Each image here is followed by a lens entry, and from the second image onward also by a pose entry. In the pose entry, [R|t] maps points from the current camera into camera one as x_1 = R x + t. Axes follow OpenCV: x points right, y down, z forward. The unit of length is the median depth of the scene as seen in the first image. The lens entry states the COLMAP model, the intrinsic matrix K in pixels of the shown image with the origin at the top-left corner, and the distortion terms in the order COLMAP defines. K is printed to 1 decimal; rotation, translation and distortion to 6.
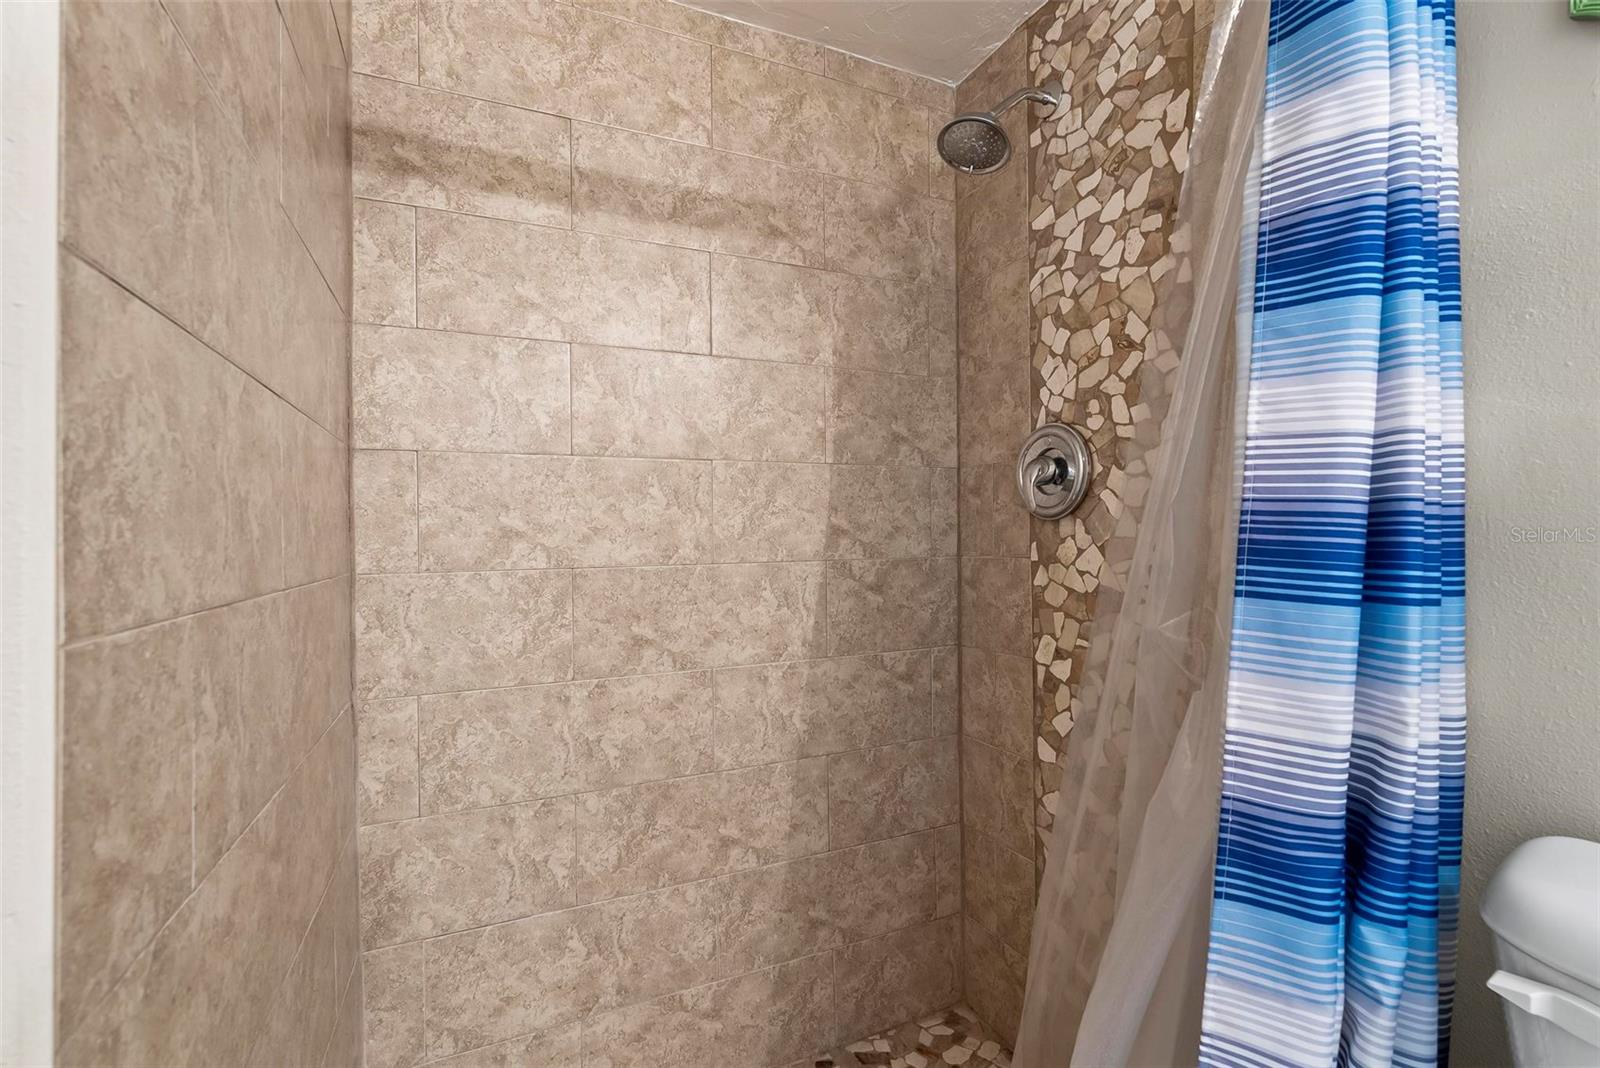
lens RADIAL K [[699.3, 0, 795.4], [0, 699.3, 536.9], [0, 0, 1]] dist [-0.006298, 0.000794]
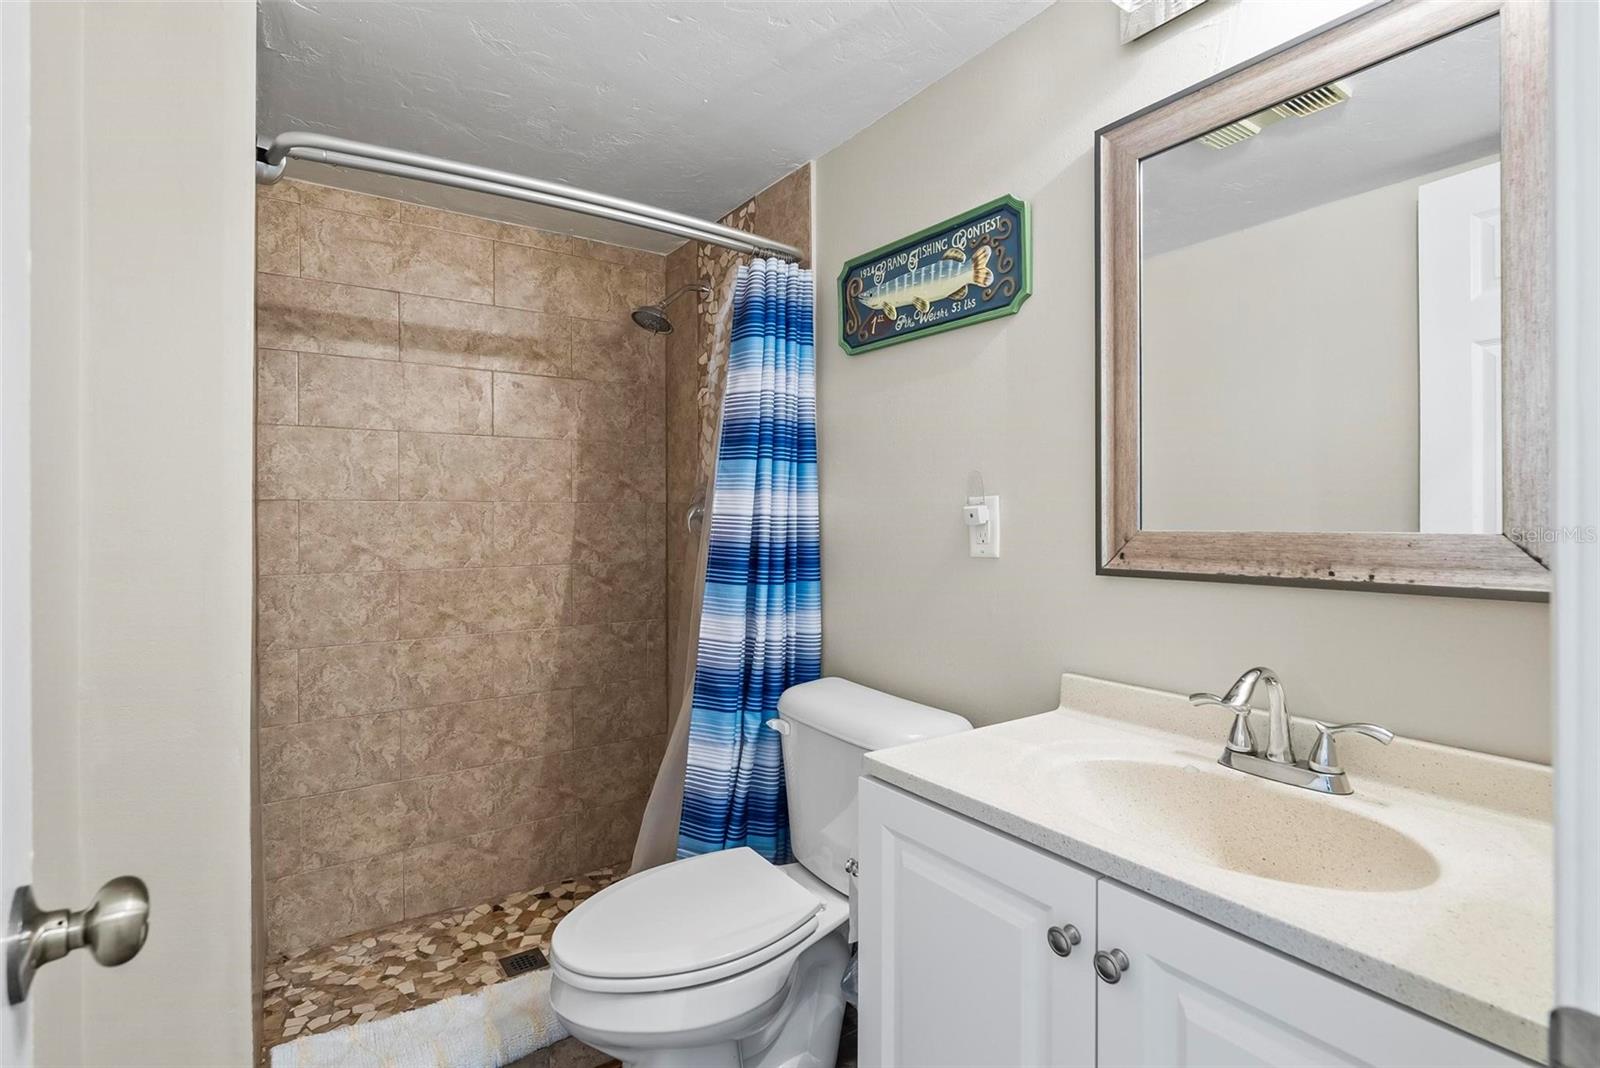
lens RADIAL K [[786.0, 0, 804.3], [0, 786.0, 523.6], [0, 0, 1]] dist [-0.002852, -0.000245]
pose [[0.982553, 0.003091, 0.185957, 0.264839], [-0.002196, 0.999985, -0.005017, -0.057074], [-0.185969, 0.004521, 0.982545, -0.963658]]
